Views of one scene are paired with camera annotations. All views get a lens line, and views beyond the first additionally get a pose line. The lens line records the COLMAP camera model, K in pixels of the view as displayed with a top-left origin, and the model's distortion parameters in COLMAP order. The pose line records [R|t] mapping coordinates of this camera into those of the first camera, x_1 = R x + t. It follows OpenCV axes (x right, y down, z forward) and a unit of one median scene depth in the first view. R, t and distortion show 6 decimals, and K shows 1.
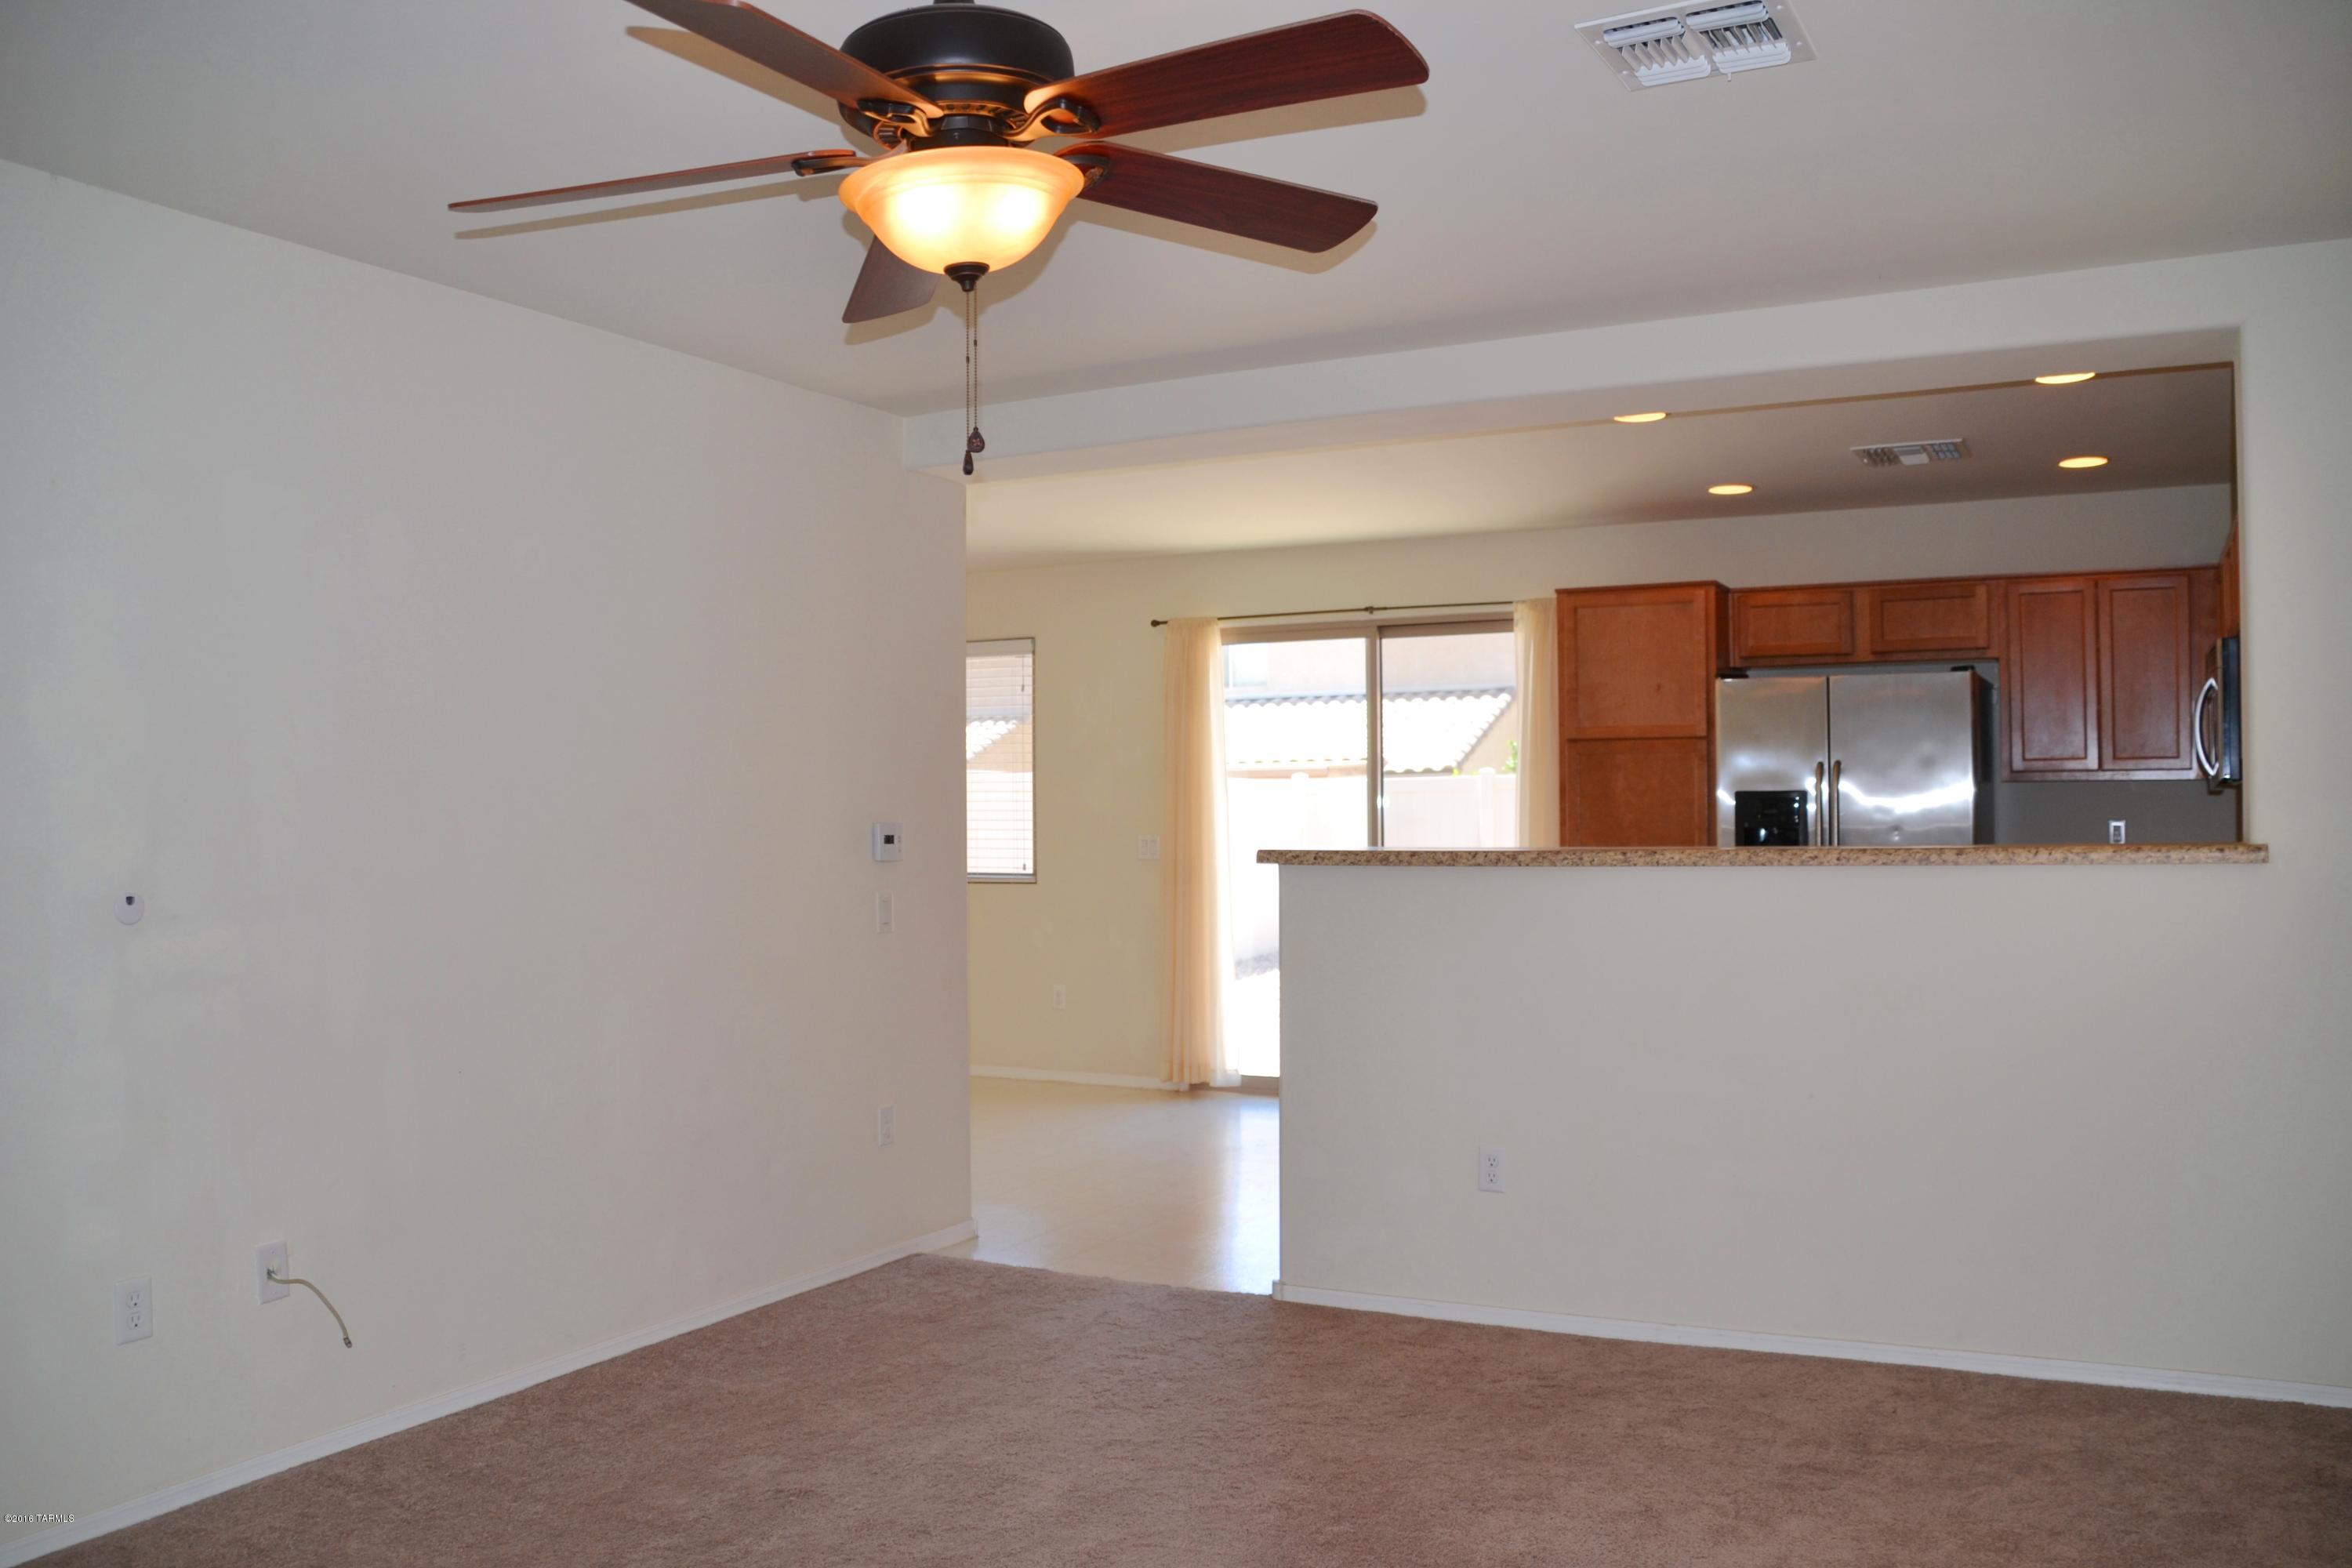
lens RADIAL K [[1926.8, 0, 1175.3], [0, 1926.8, 823.0], [0, 0, 1]] dist [-0.166161, 0.137160]
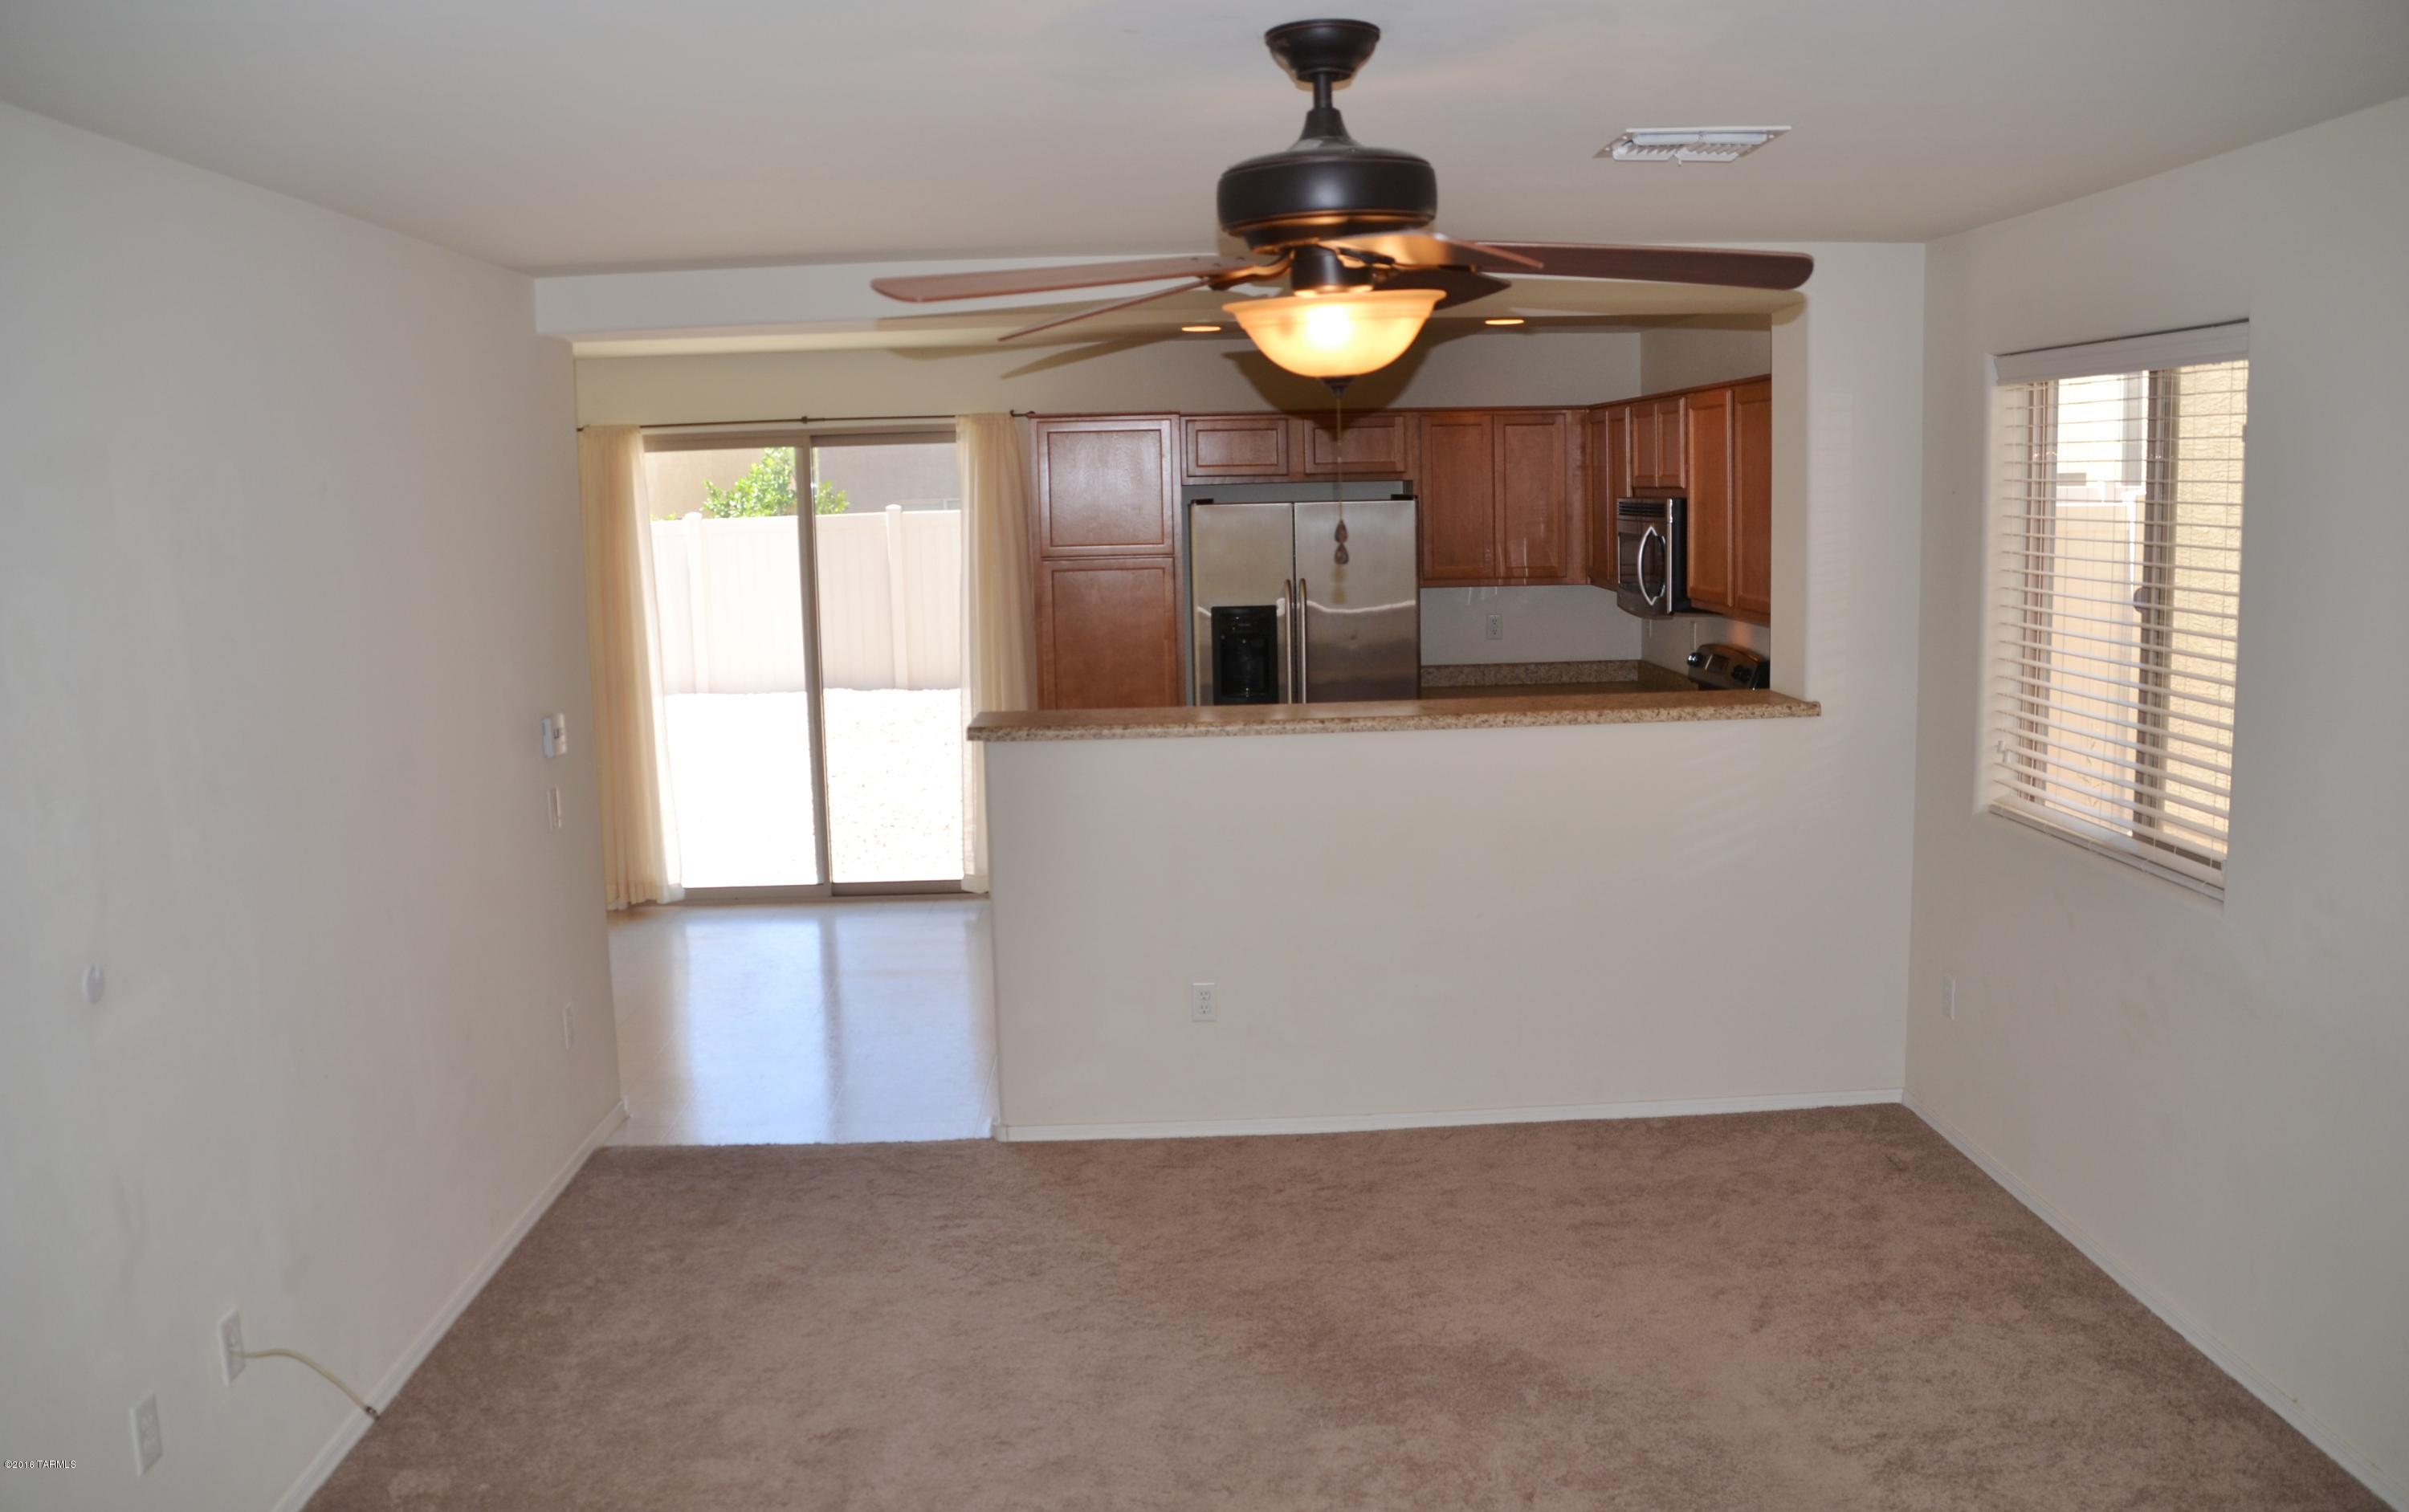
lens RADIAL K [[1948.4, 0, 1204.5], [0, 1948.4, 756.0], [0, 0, 1]] dist [-0.162608, 0.119276]
pose [[0.872899, -0.081636, 0.481024, -0.267146], [0.020321, 0.991130, 0.131332, -0.081207], [-0.487478, -0.104865, 0.866815, 0.011835]]
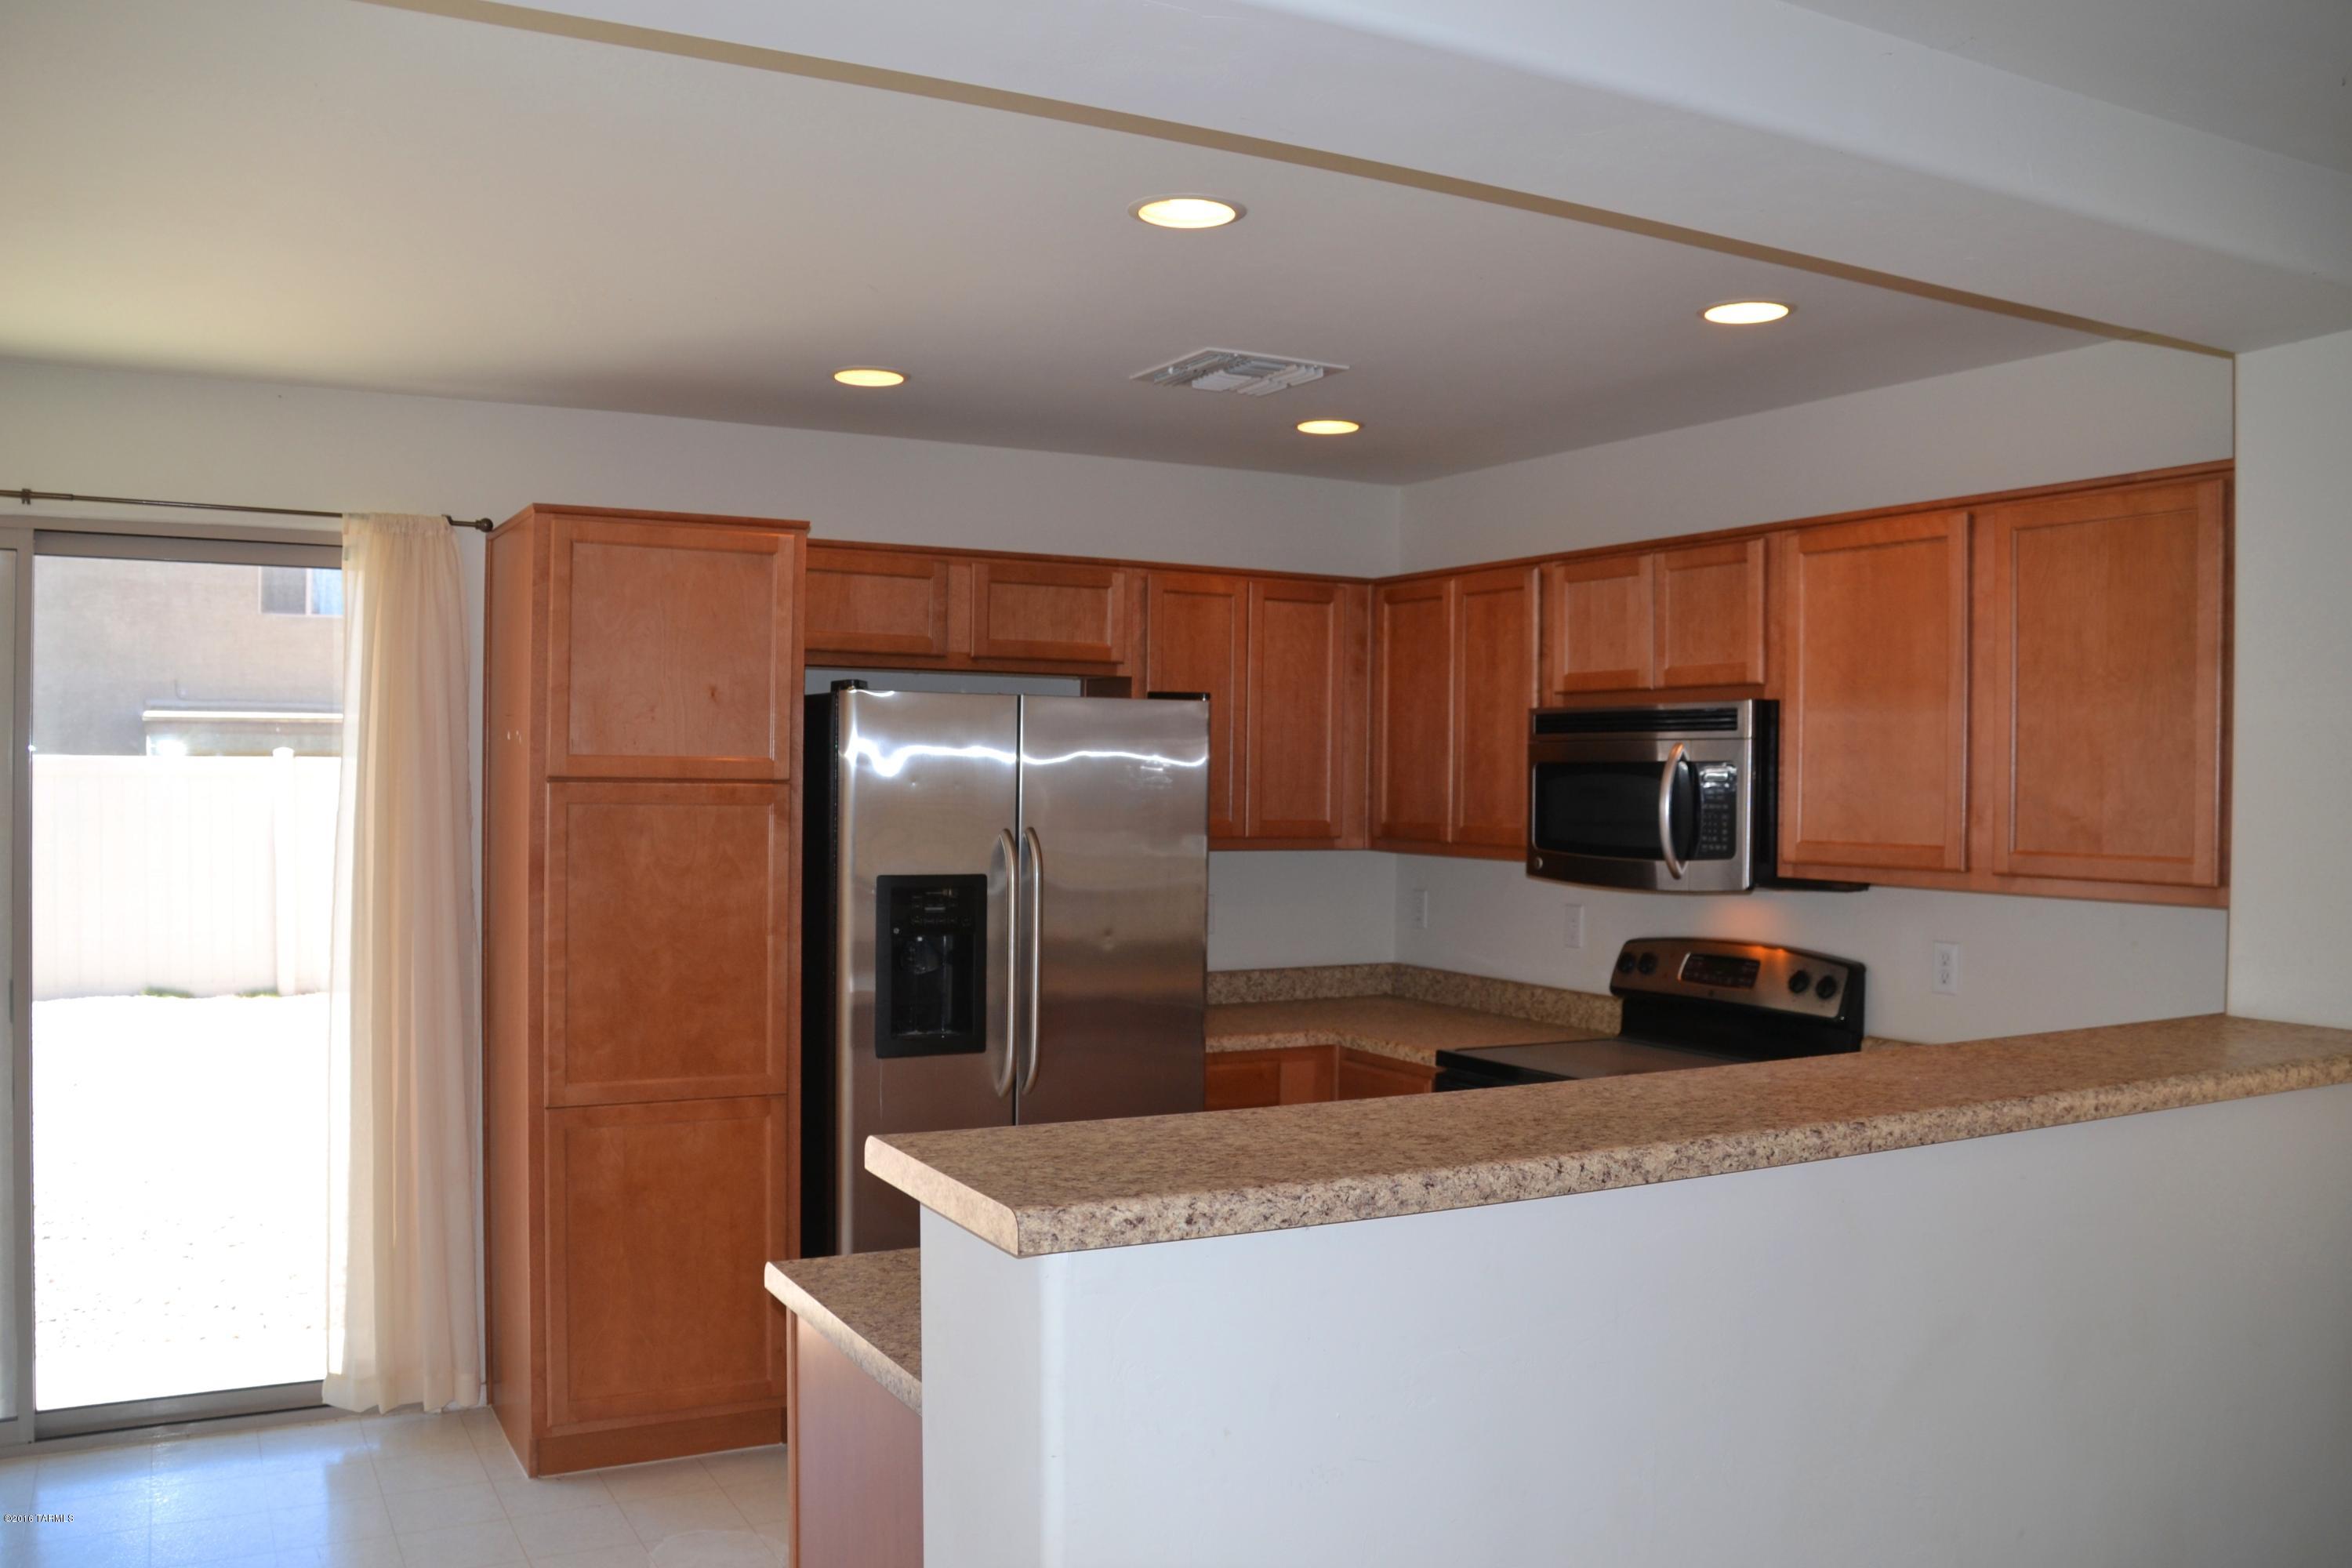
lens RADIAL K [[1905.9, 0, 1173.3], [0, 1905.9, 812.0], [0, 0, 1]] dist [-0.173421, 0.134078]
pose [[0.554454, -0.000402, 0.832214, -0.161350], [-0.013512, 0.999864, 0.009485, -0.044970], [-0.832104, -0.016504, 0.554373, 0.599333]]
